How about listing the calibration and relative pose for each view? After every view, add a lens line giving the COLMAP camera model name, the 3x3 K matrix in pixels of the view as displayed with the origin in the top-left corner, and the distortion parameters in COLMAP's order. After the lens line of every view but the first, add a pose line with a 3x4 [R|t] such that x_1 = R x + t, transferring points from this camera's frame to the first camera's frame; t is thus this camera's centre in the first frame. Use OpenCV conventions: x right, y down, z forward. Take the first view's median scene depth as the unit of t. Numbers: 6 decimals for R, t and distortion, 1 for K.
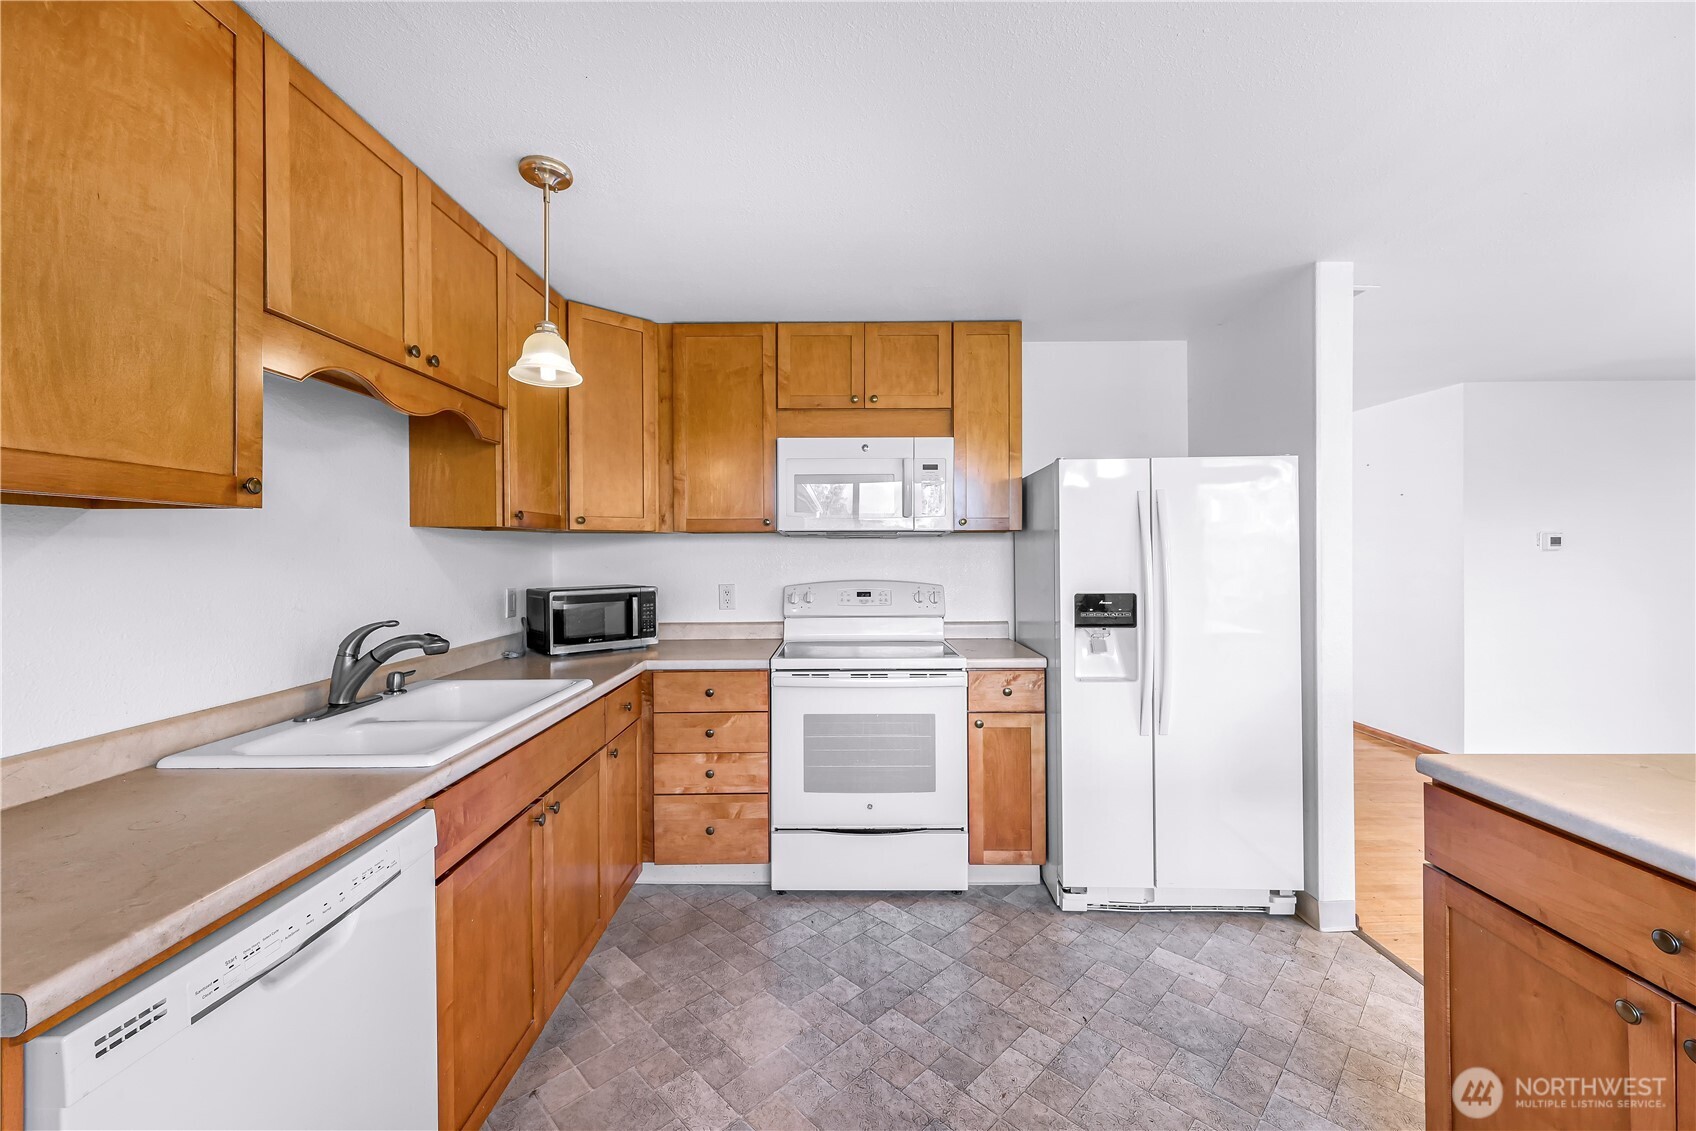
lens RADIAL K [[666.7, 0, 847.6], [0, 666.7, 547.3], [0, 0, 1]] dist [0.001952, 0.000047]
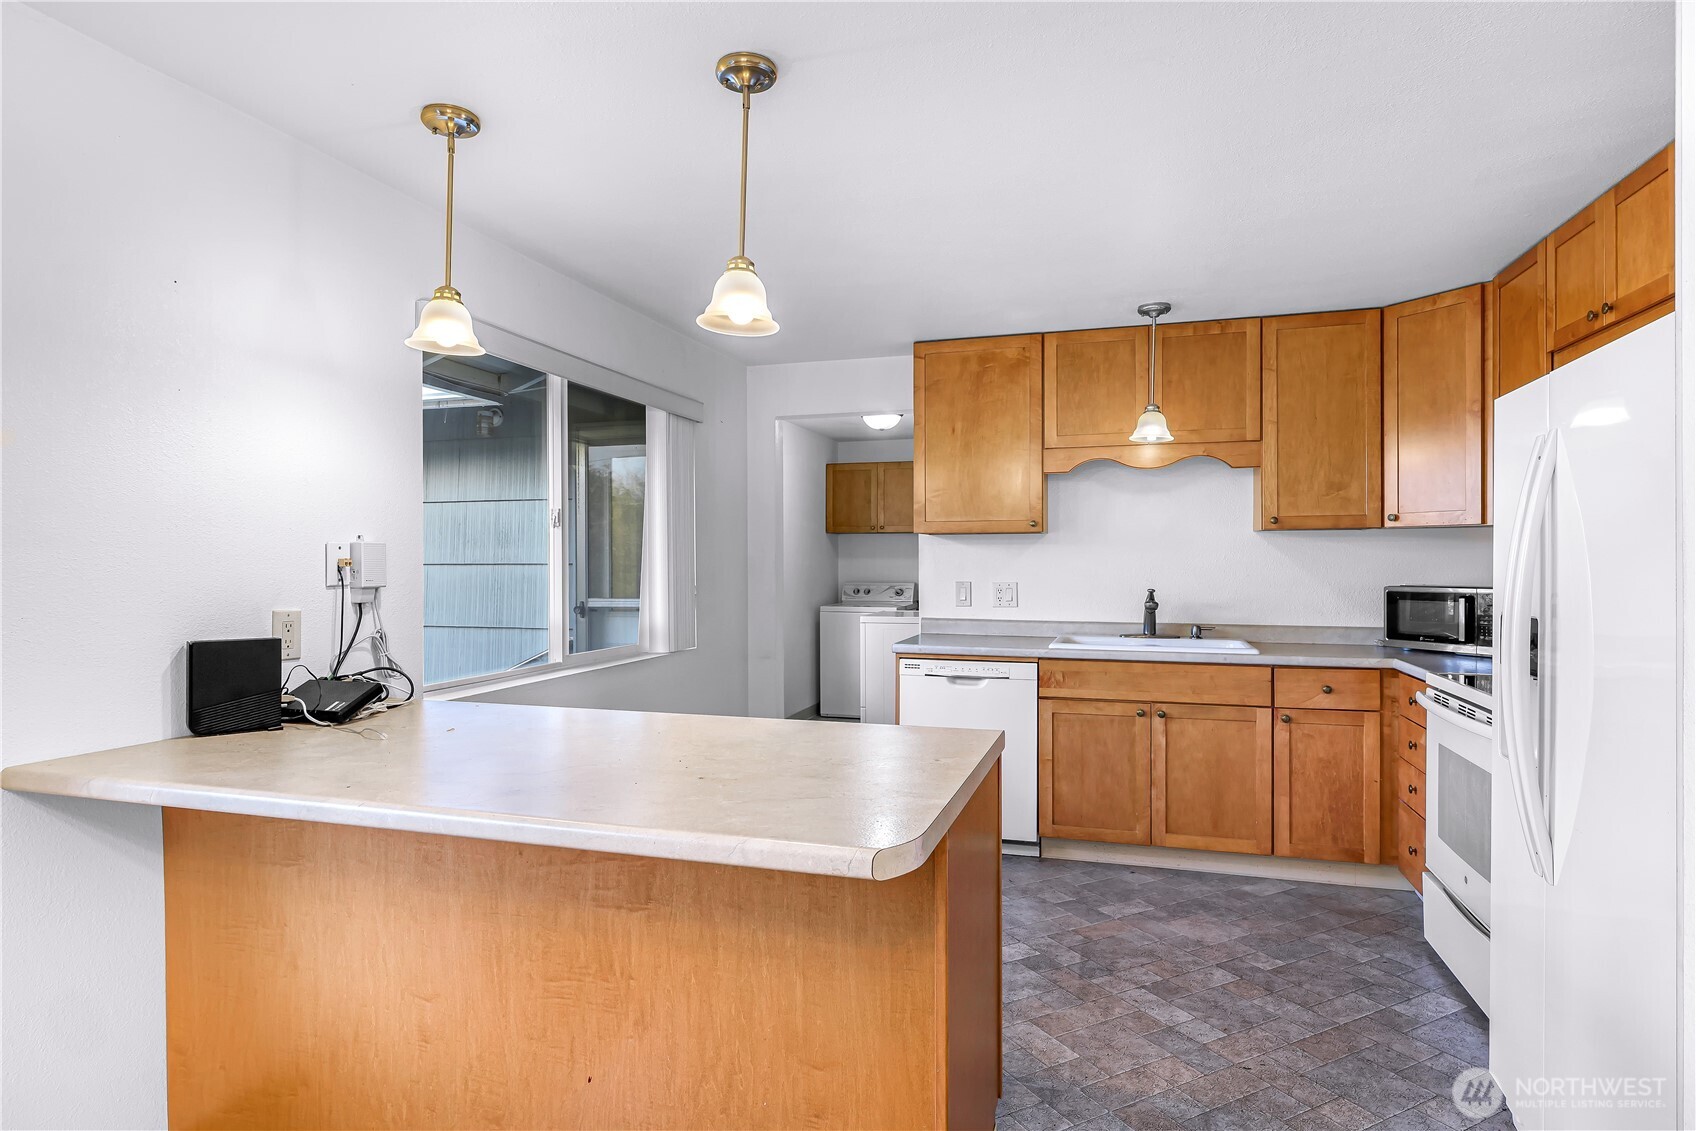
lens RADIAL K [[957.3, 0, 846.8], [0, 957.3, 564.9], [0, 0, 1]] dist [-0.000053, -0.000070]
pose [[-0.287198, 0.009884, -0.957820, 1.675373], [0.008440, 0.999934, 0.007788, 0.017932], [0.957834, -0.005847, -0.287263, 0.831376]]
